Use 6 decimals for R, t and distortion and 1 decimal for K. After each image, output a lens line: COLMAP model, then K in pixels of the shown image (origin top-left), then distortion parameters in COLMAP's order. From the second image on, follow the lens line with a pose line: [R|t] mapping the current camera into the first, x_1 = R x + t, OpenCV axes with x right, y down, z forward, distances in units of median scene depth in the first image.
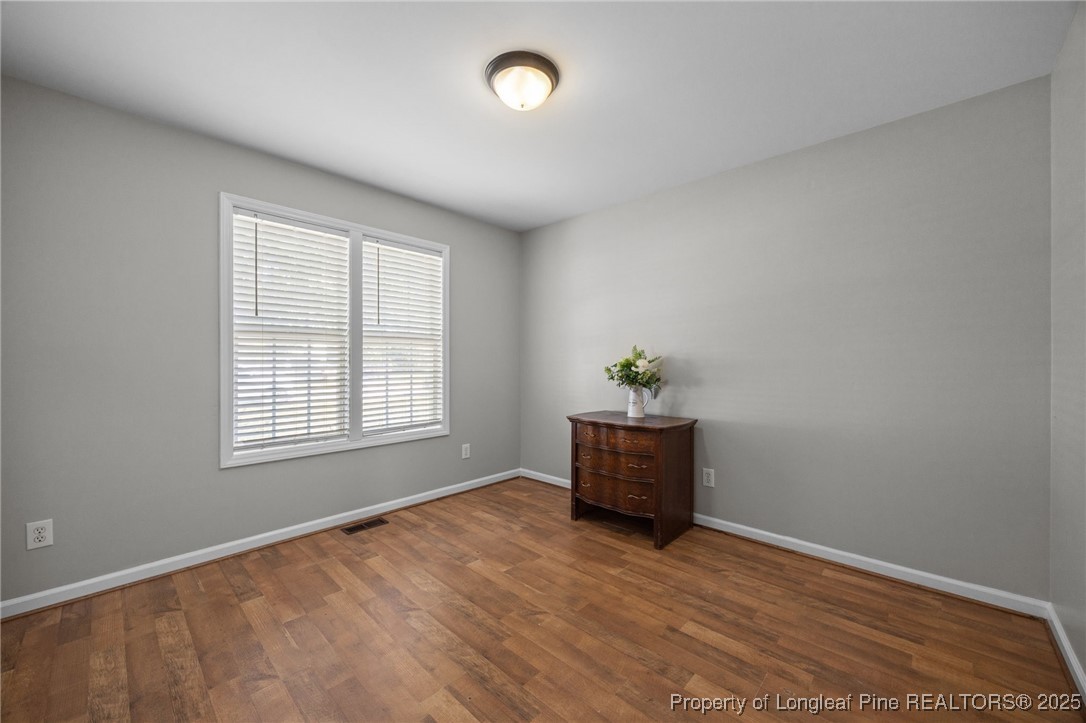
lens RADIAL K [[414.9, 0, 544.2], [0, 414.9, 358.8], [0, 0, 1]] dist [0.000637, -0.000109]
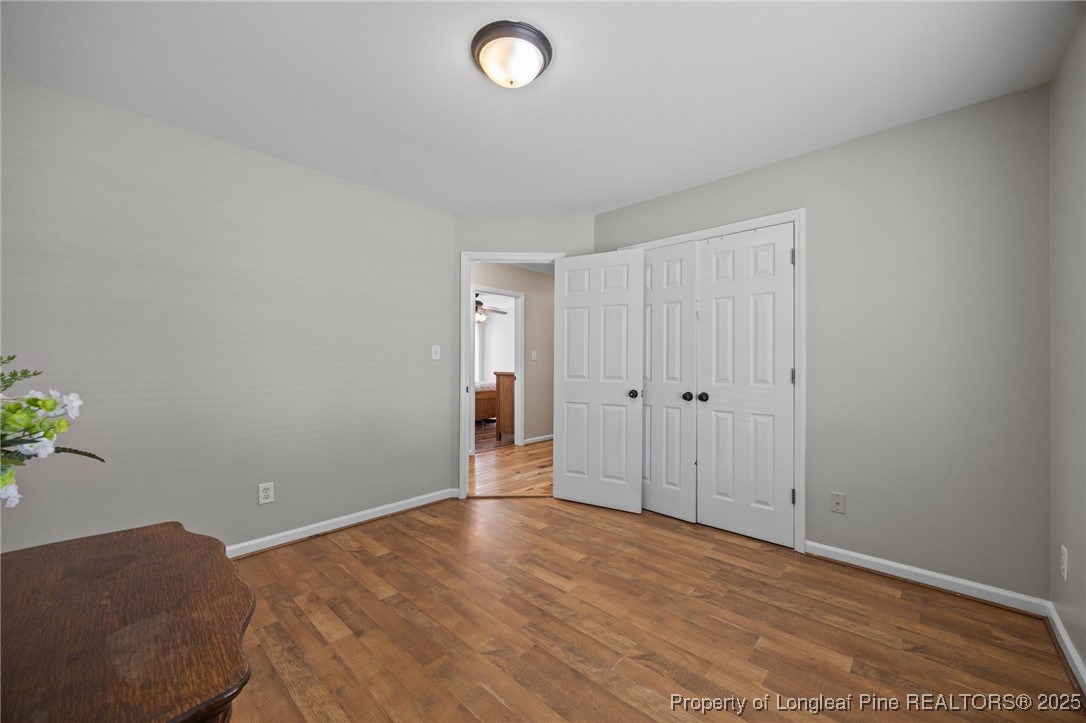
lens RADIAL K [[414.9, 0, 542.2], [0, 414.9, 359.3], [0, 0, 1]] dist [0.000637, -0.000109]
pose [[-0.999998, -0.001770, -0.001229, -0.099110], [-0.001761, 0.999968, -0.007815, 0.004175], [0.001243, -0.007813, -0.999969, 1.577647]]
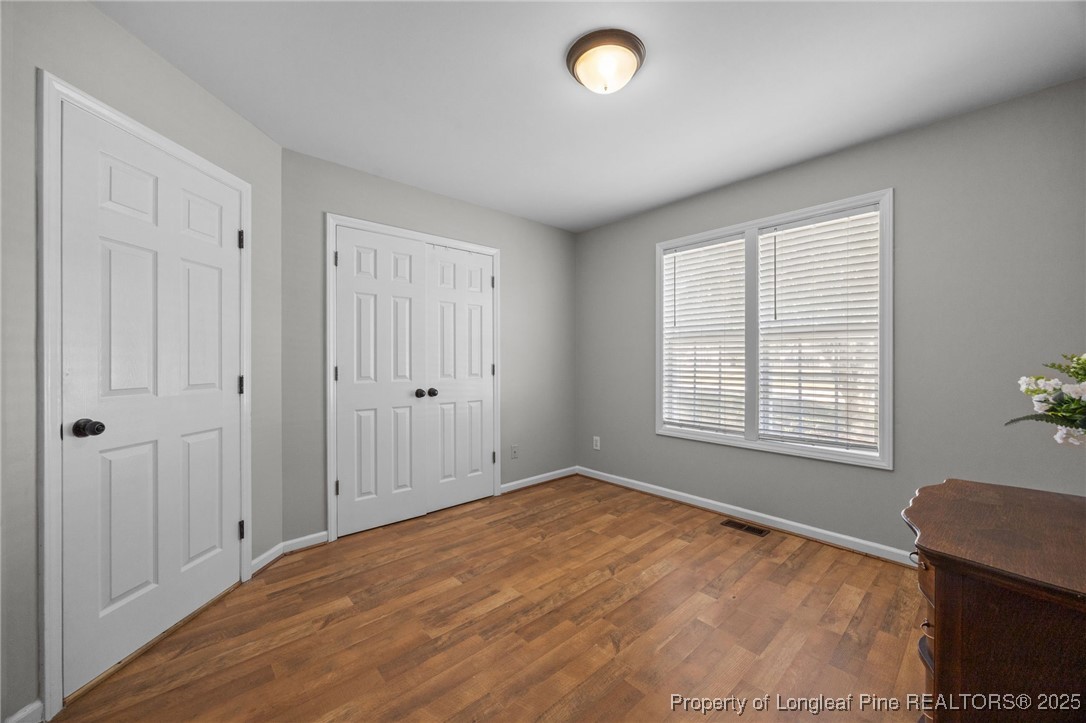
lens RADIAL K [[414.9, 0, 553.3], [0, 414.9, 359.6], [0, 0, 1]] dist [0.000637, -0.000109]
pose [[-0.067738, -0.000677, -0.997703, 0.738772], [0.003273, 0.999994, -0.000900, 0.004528], [0.997698, -0.003327, -0.067735, 0.781193]]
